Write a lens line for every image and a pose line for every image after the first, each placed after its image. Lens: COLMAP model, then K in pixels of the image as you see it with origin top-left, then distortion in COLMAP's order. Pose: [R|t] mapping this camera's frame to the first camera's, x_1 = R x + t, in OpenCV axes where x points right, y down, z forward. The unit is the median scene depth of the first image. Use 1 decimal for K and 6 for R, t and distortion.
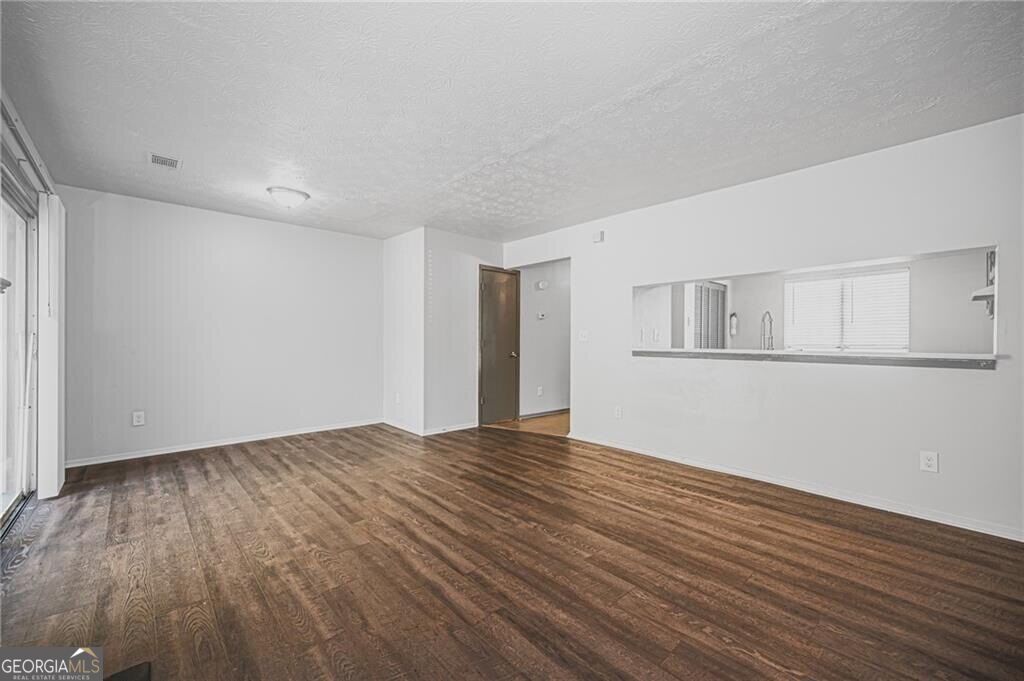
lens RADIAL K [[404.9, 0, 513.5], [0, 404.9, 330.5], [0, 0, 1]] dist [0.000487, -0.000311]
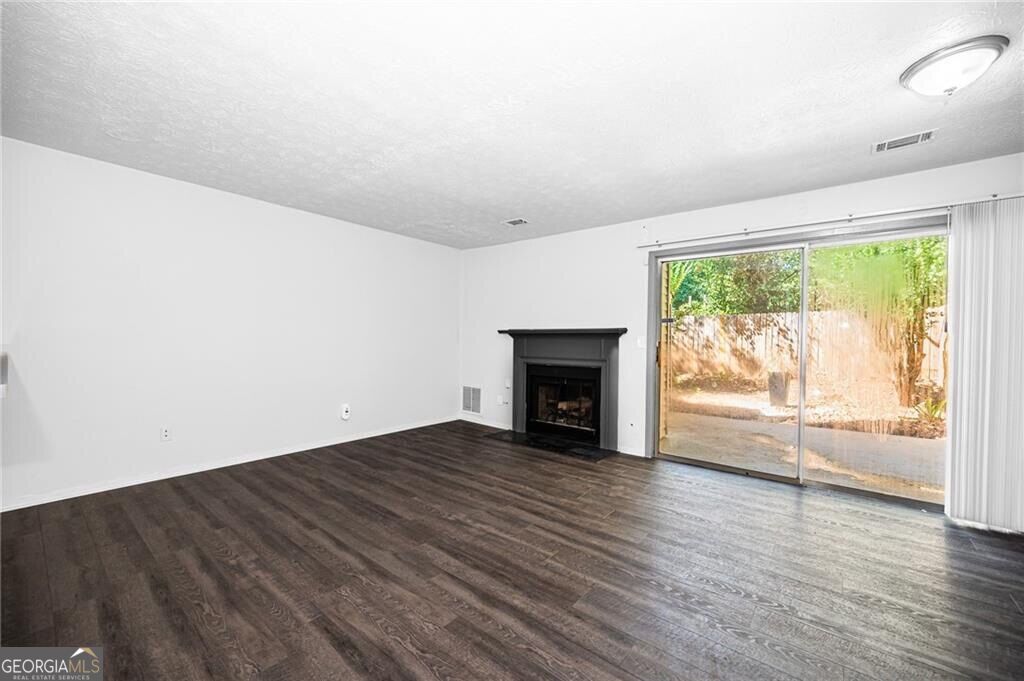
lens RADIAL K [[404.9, 0, 511.8], [0, 404.9, 343.5], [0, 0, 1]] dist [0.000487, -0.000311]
pose [[-0.988539, -0.018763, -0.149797, 0.052346], [-0.016751, 0.999752, -0.014687, 0.026793], [0.150035, -0.012010, -0.988608, 1.816254]]
